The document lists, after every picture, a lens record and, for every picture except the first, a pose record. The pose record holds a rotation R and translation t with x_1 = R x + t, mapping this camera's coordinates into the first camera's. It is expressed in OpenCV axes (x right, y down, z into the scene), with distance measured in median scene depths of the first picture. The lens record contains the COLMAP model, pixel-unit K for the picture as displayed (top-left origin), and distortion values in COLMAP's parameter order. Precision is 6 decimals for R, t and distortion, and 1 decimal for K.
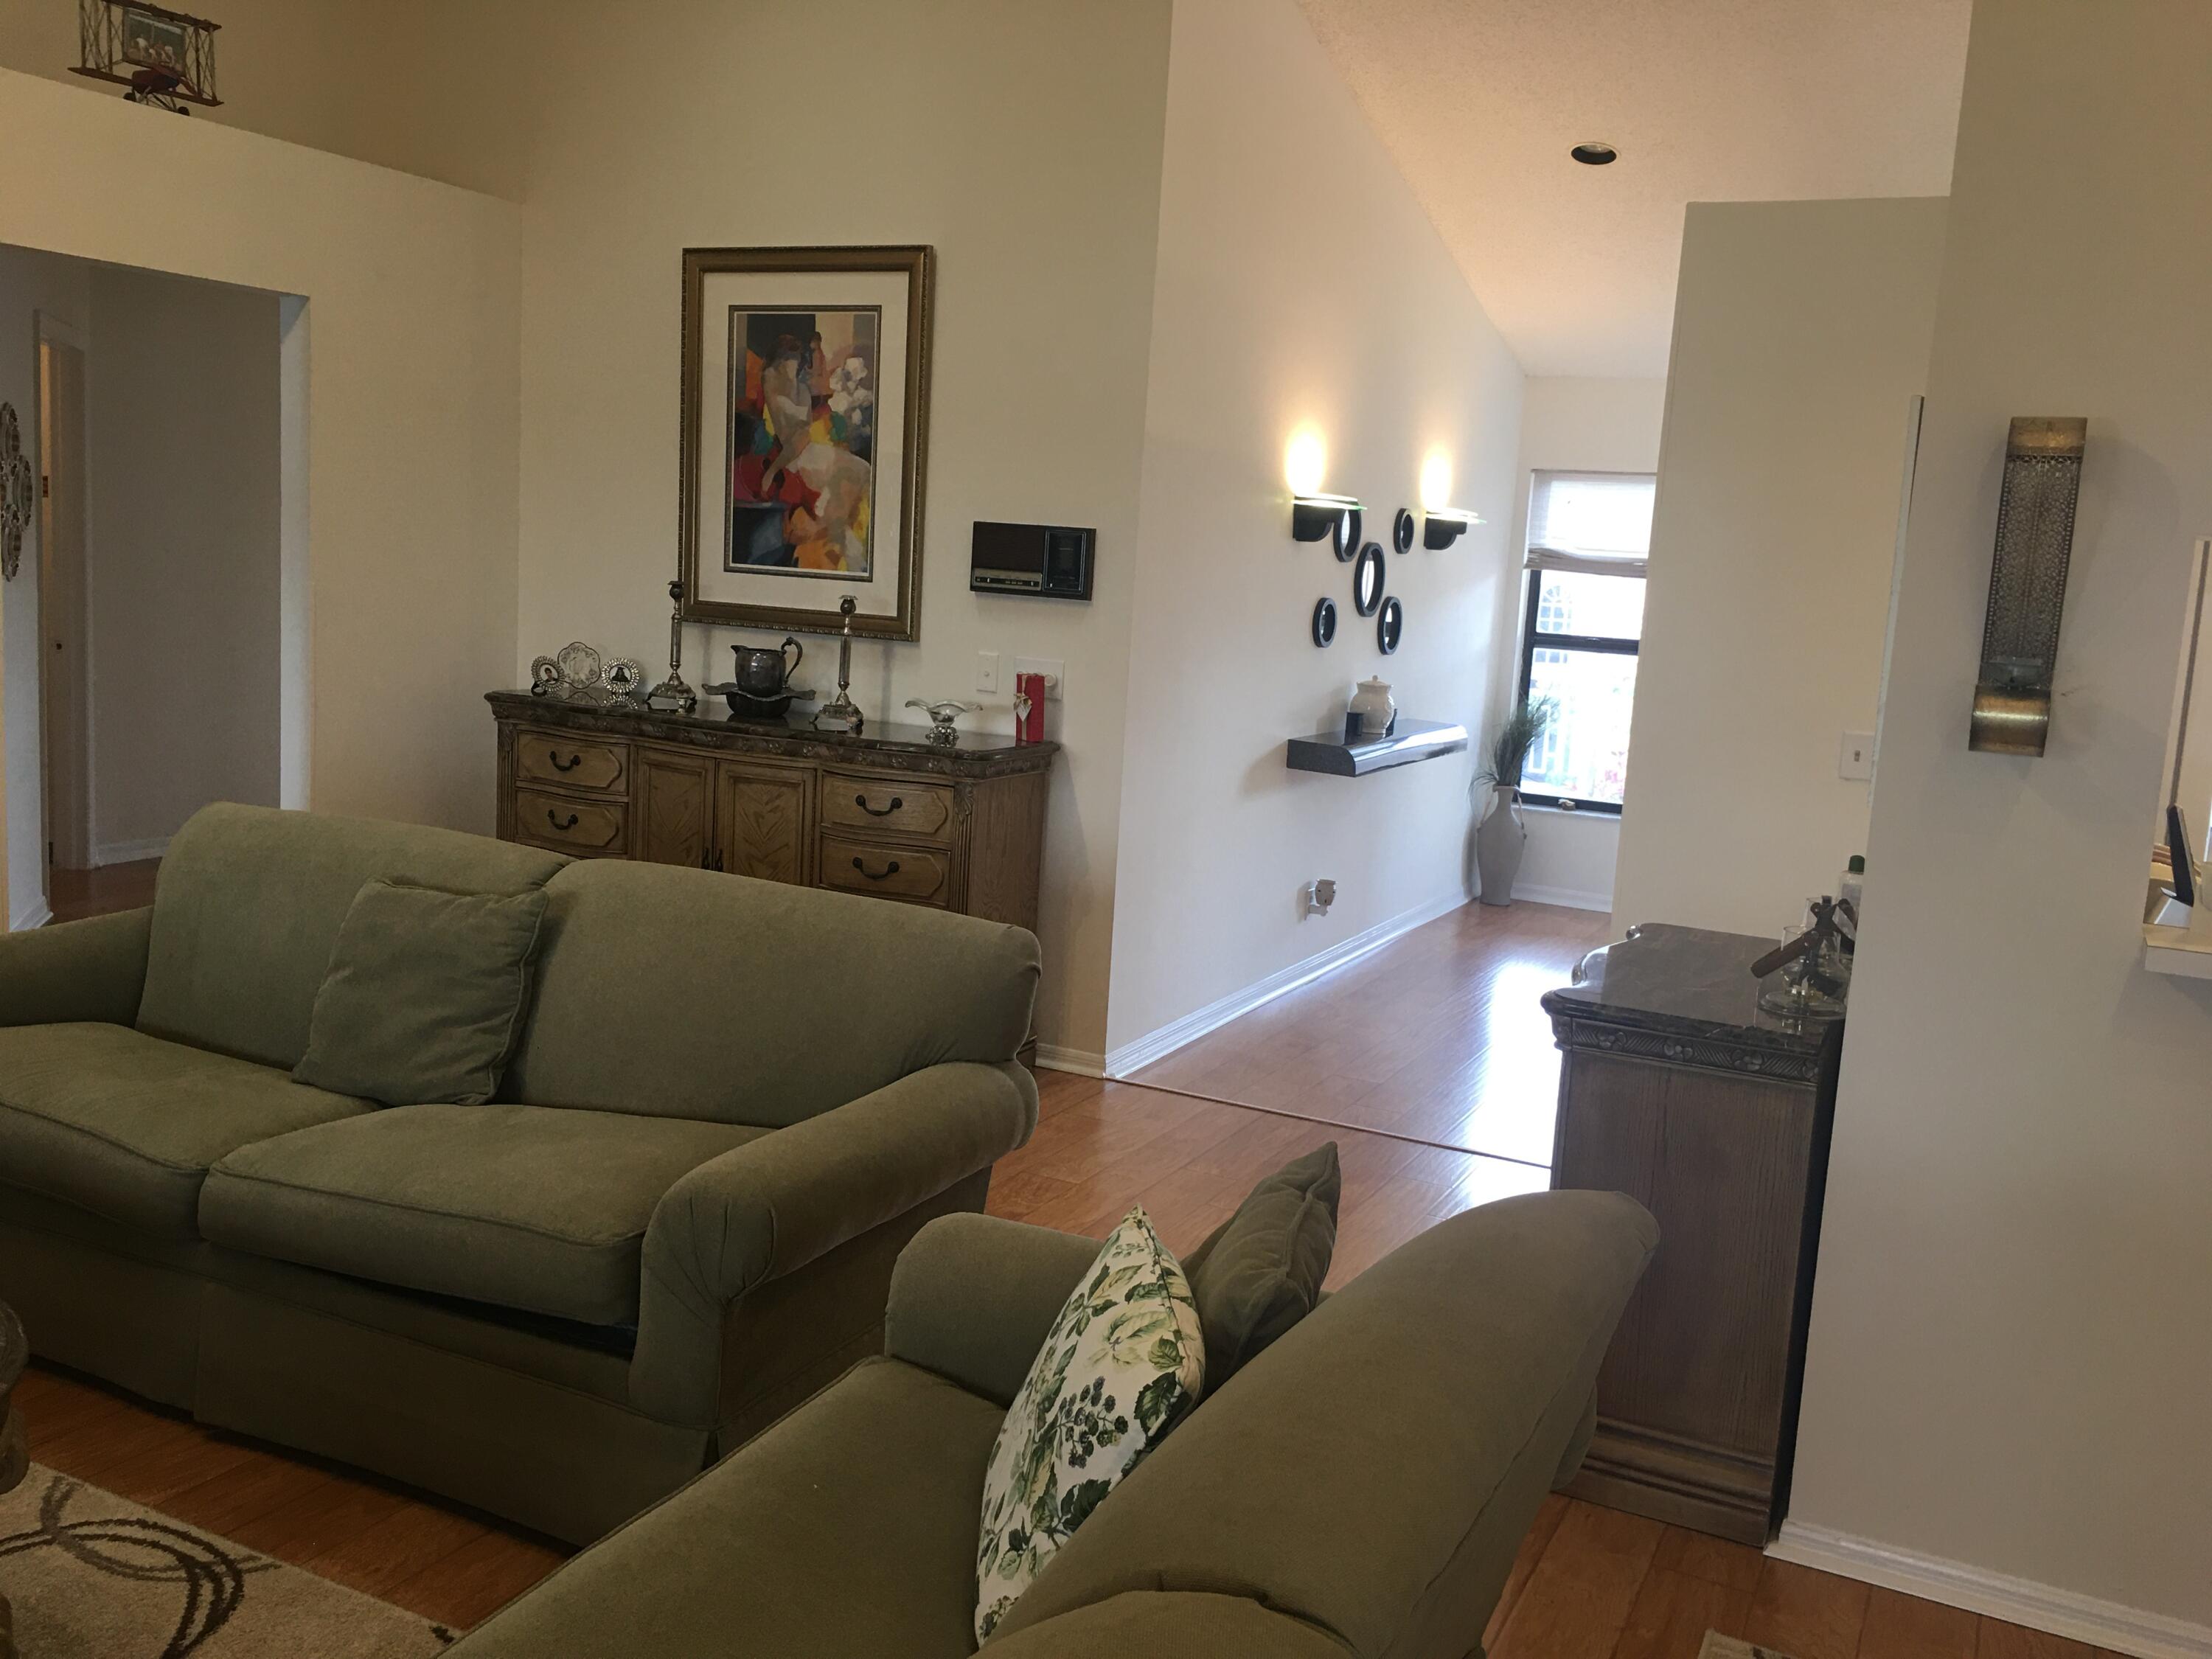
lens RADIAL K [[1886.8, 0, 1106.1], [0, 1886.8, 817.7], [0, 0, 1]] dist [0.086531, -0.112078]
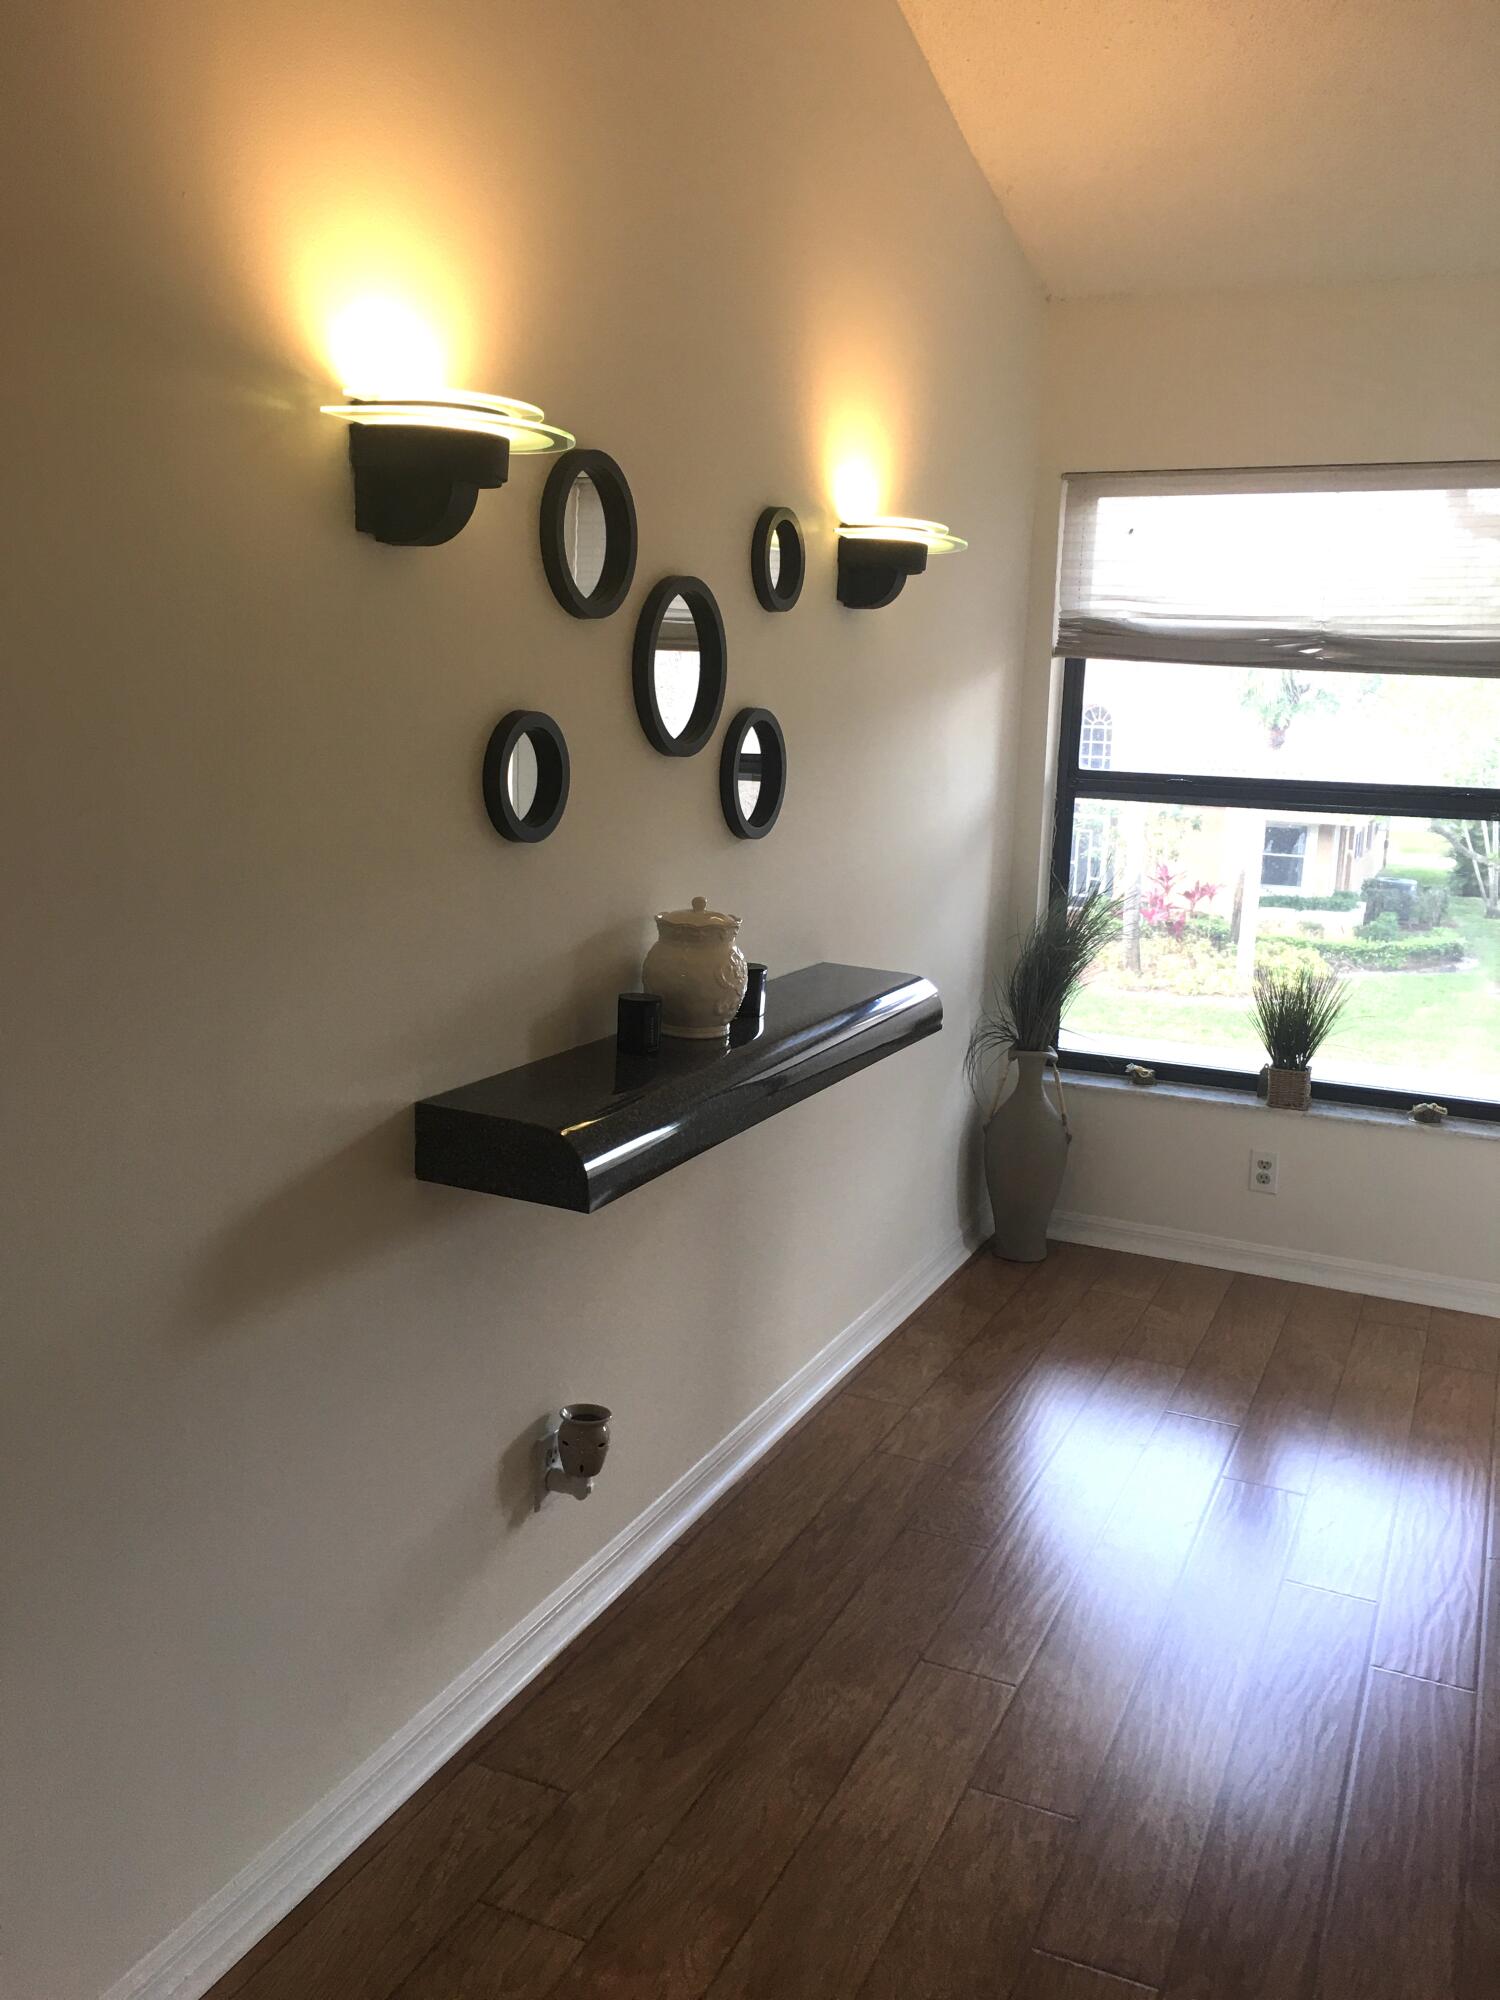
lens RADIAL K [[1667.2, 0, 750.0], [0, 1667.2, 1000.0], [0, 0, 1]] dist [0.065896, -0.091132]
pose [[0.998962, -0.037044, 0.026521, 0.173212], [0.035928, 0.998497, 0.041383, -0.081710], [-0.028014, -0.040387, 0.998791, 0.765466]]
